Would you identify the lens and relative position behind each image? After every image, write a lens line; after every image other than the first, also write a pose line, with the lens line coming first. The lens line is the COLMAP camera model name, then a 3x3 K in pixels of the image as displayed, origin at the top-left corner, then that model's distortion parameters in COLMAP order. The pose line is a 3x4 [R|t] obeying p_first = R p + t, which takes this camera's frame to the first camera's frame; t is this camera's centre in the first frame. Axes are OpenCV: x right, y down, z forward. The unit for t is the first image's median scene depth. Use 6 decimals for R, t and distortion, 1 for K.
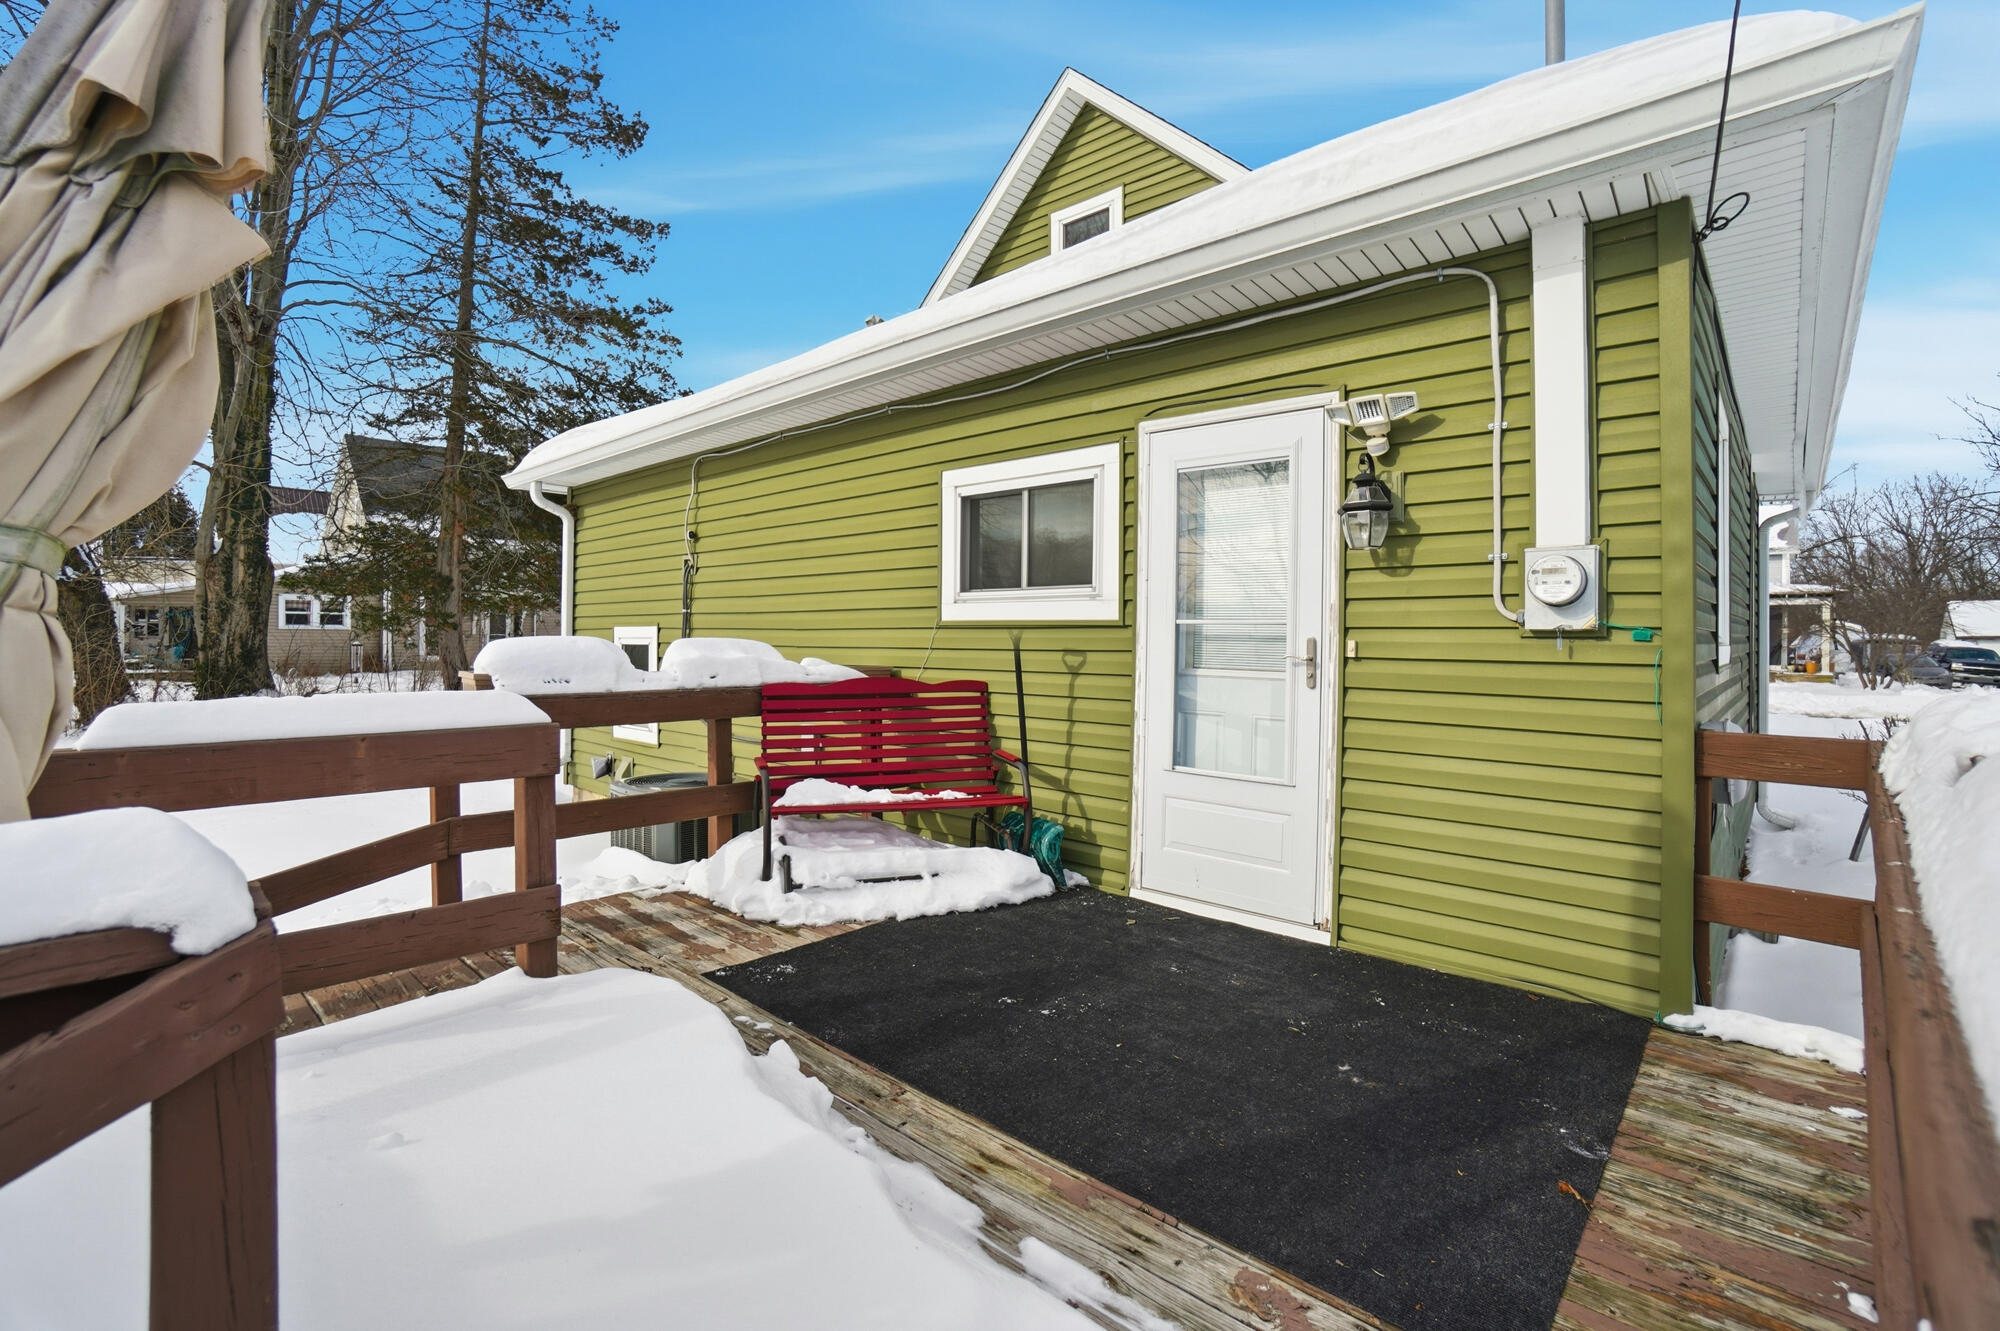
lens RADIAL K [[907.8, 0, 988.5], [0, 907.8, 662.7], [0, 0, 1]] dist [-0.024426, 0.000402]
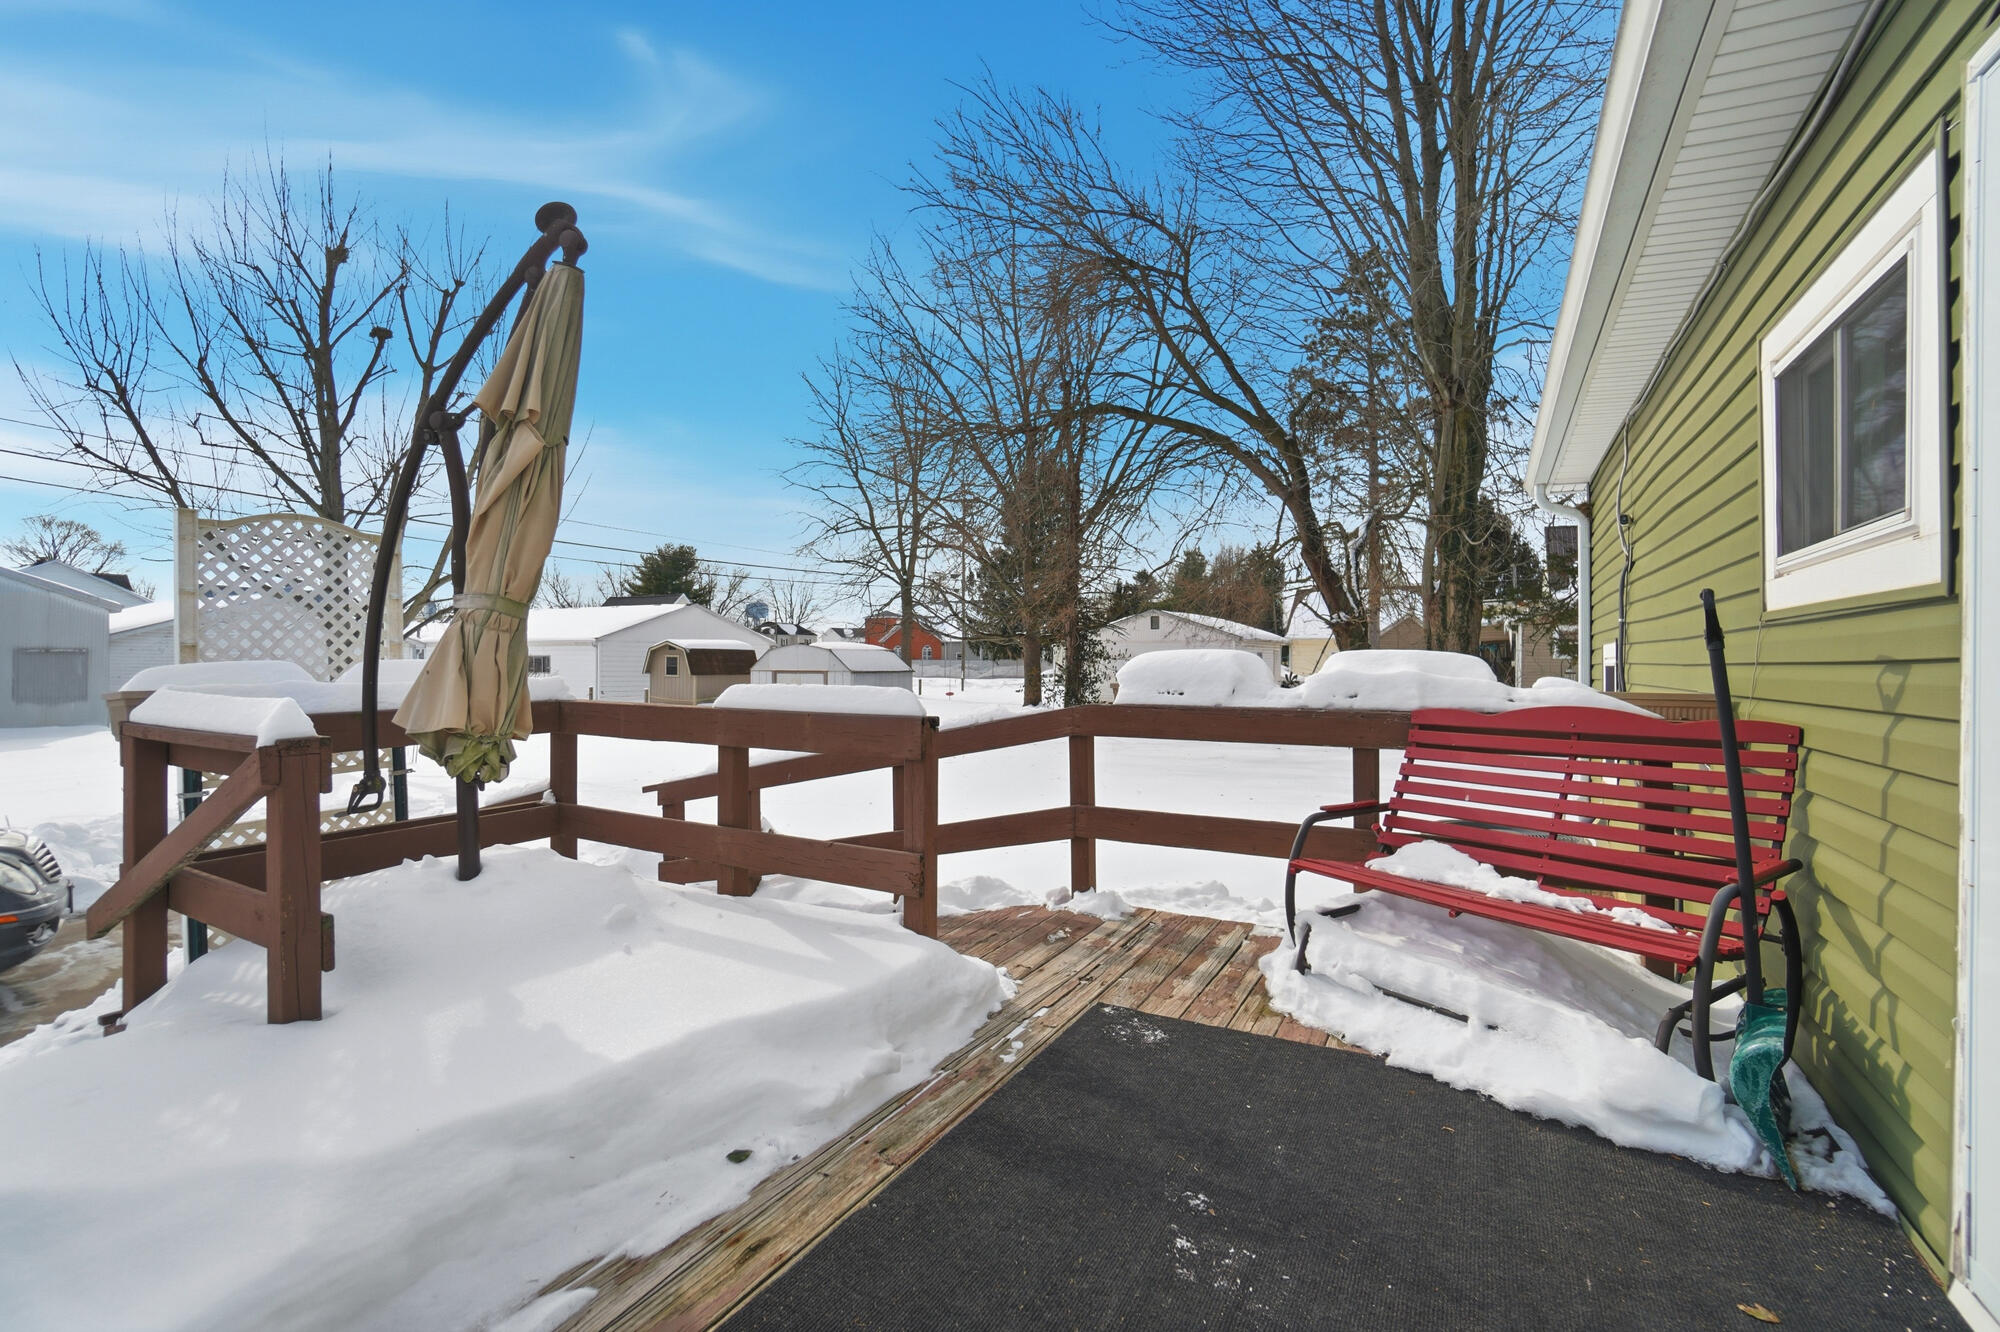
lens RADIAL K [[907.8, 0, 988.5], [0, 907.8, 663.2], [0, 0, 1]] dist [-0.024426, 0.000402]
pose [[0.232097, -0.005589, -0.972677, 0.450541], [-0.031189, 0.999427, -0.013185, 0.007485], [0.972192, 0.033397, 0.231790, 0.520833]]
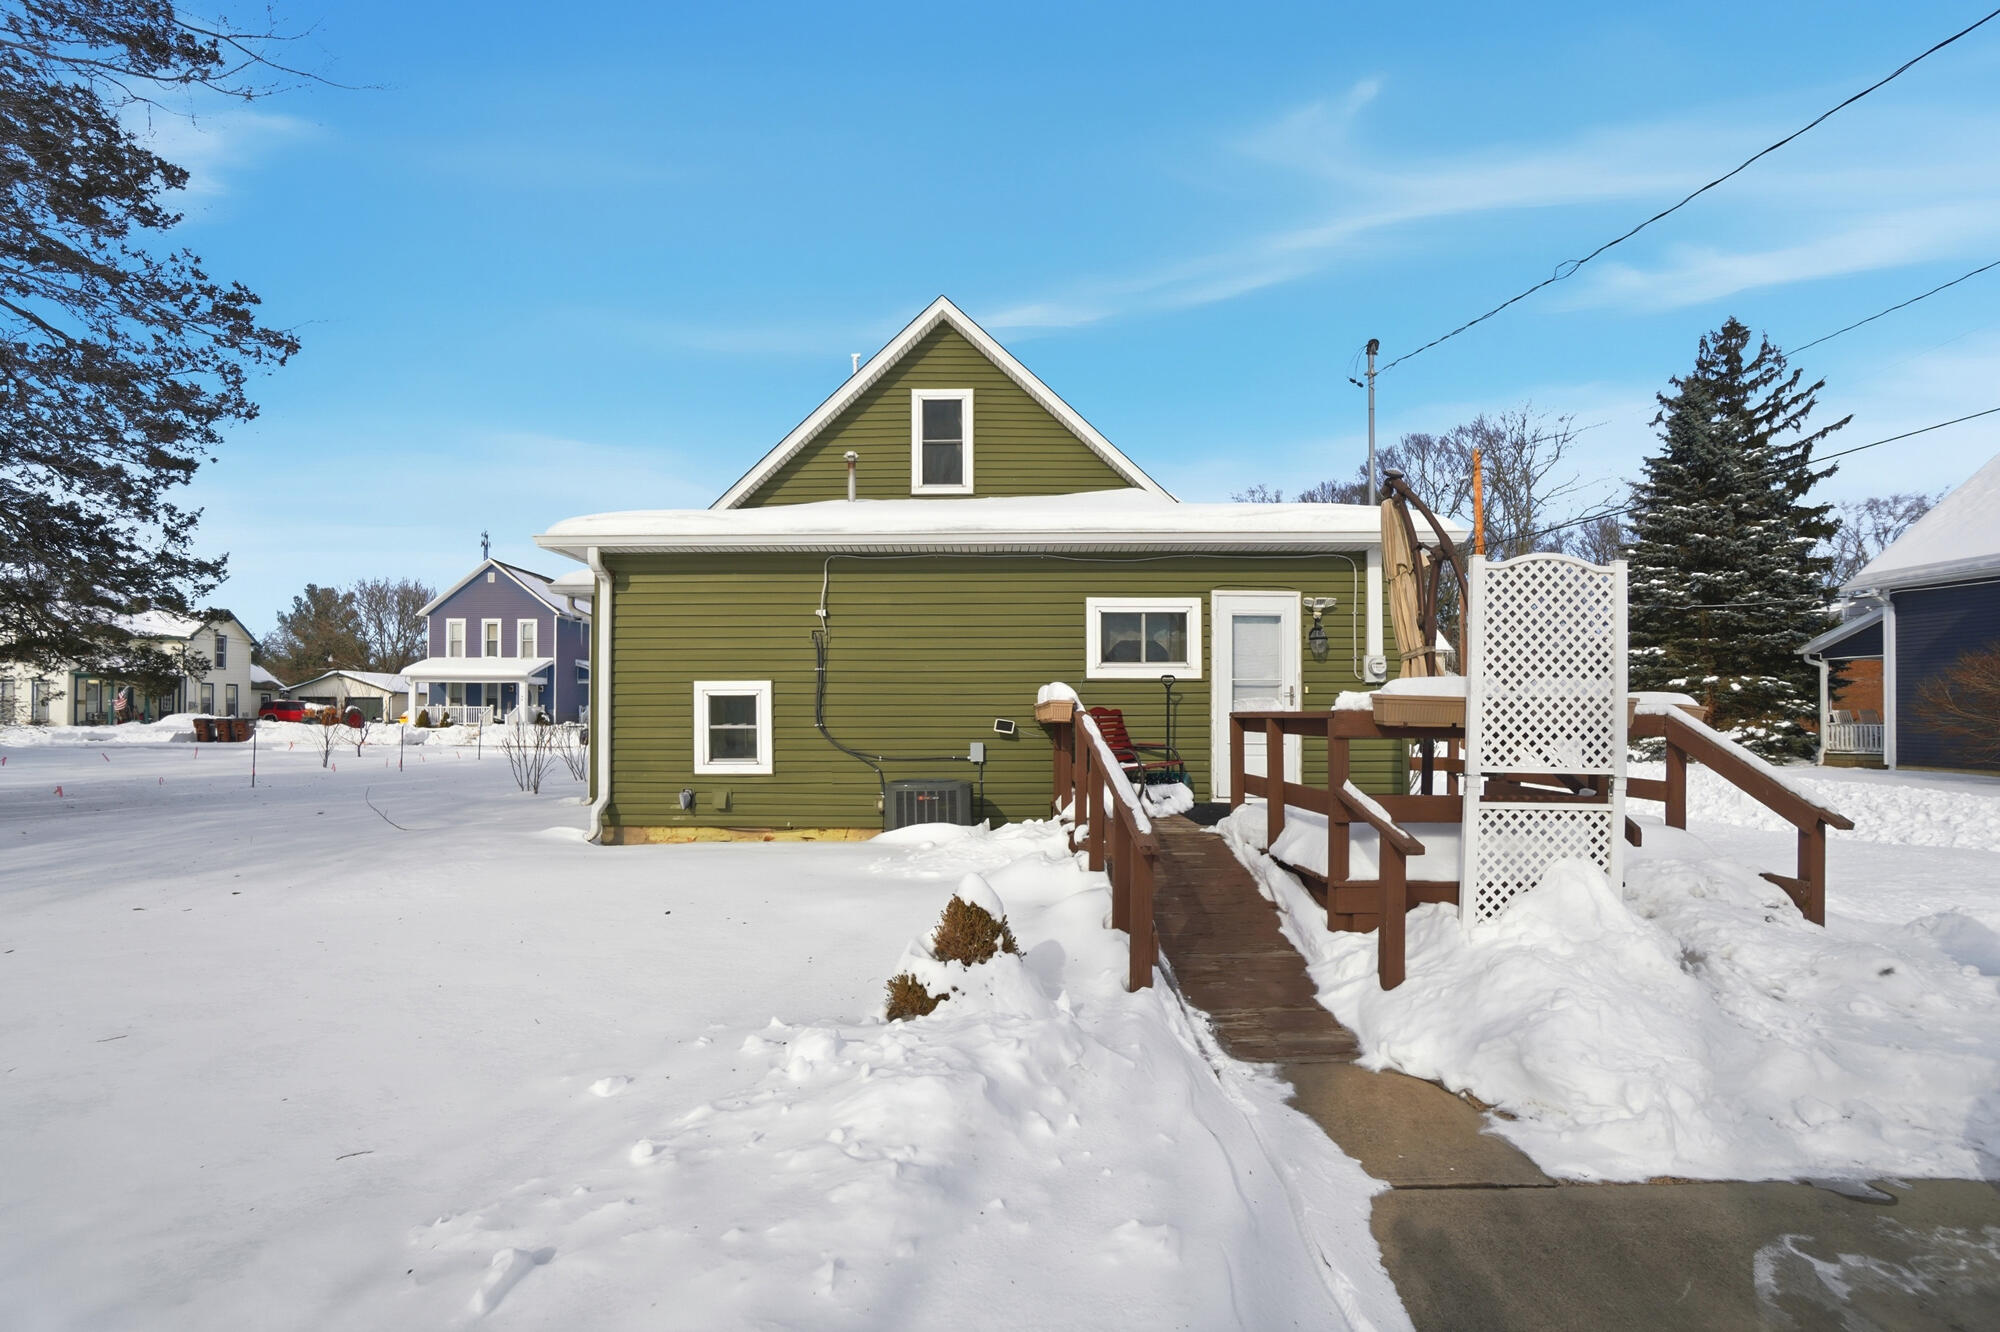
lens RADIAL K [[907.8, 0, 988.5], [0, 907.8, 663.2], [0, 0, 1]] dist [-0.024426, 0.000402]
pose [[0.749693, -0.006031, 0.661758, -1.779573], [0.024913, 0.999507, -0.019114, -0.057805], [-0.661317, 0.030816, 0.749473, -0.312765]]
